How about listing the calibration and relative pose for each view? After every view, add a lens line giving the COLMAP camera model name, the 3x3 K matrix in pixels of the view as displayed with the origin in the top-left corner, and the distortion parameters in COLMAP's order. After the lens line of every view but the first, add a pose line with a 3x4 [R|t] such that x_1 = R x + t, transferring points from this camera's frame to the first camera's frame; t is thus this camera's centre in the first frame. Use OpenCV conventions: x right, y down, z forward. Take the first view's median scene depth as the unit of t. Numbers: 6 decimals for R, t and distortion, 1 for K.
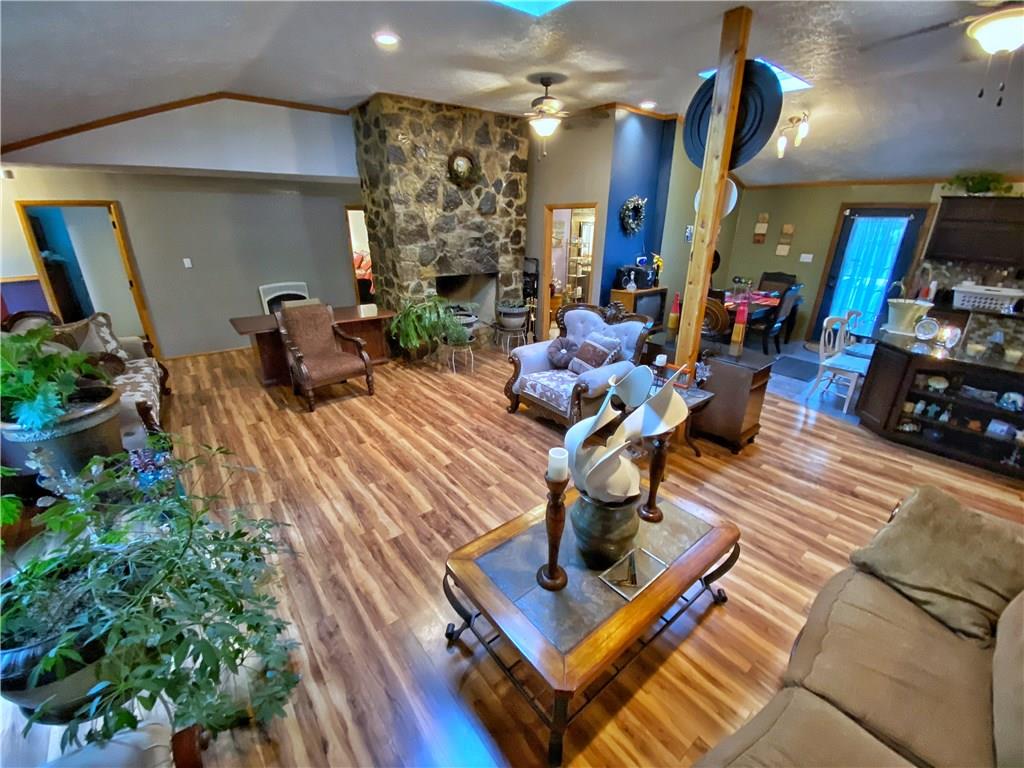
lens RADIAL K [[414.1, 0, 515.8], [0, 414.1, 383.0], [0, 0, 1]] dist [-0.010910, -0.000991]
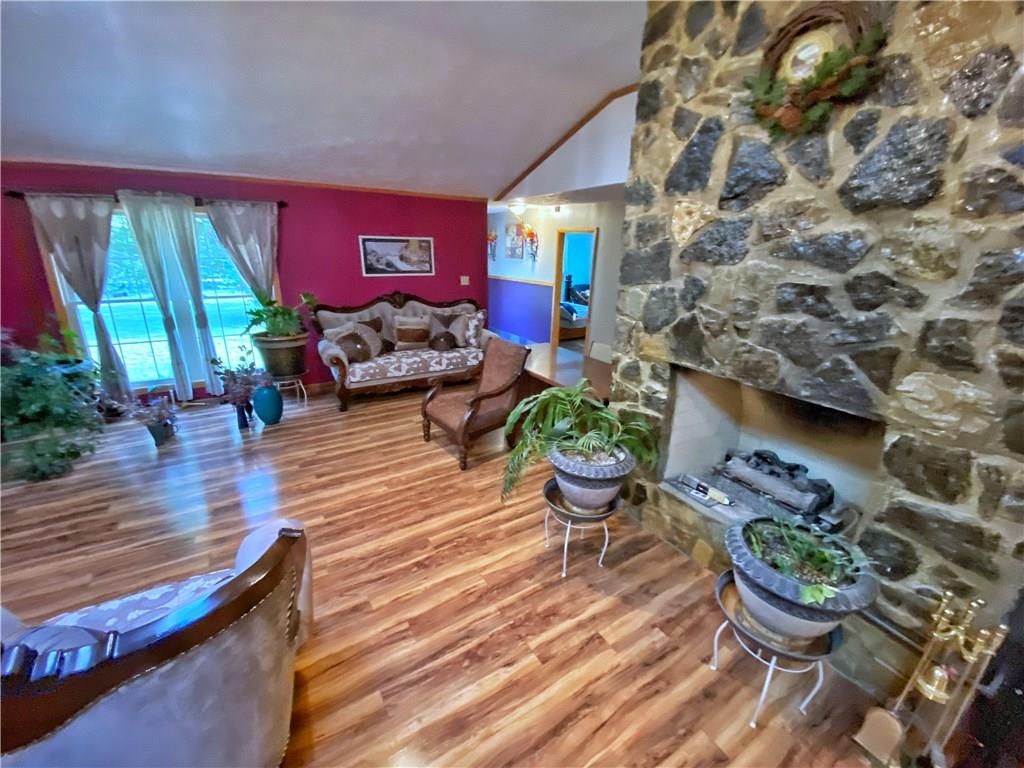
lens RADIAL K [[414.1, 0, 513.3], [0, 414.1, 381.0], [0, 0, 1]] dist [-0.010910, -0.000991]
pose [[-0.111462, 0.296540, -0.948494, 0.248987], [-0.374592, 0.871502, 0.316489, -0.320135], [0.920466, 0.390575, 0.013942, 0.861793]]
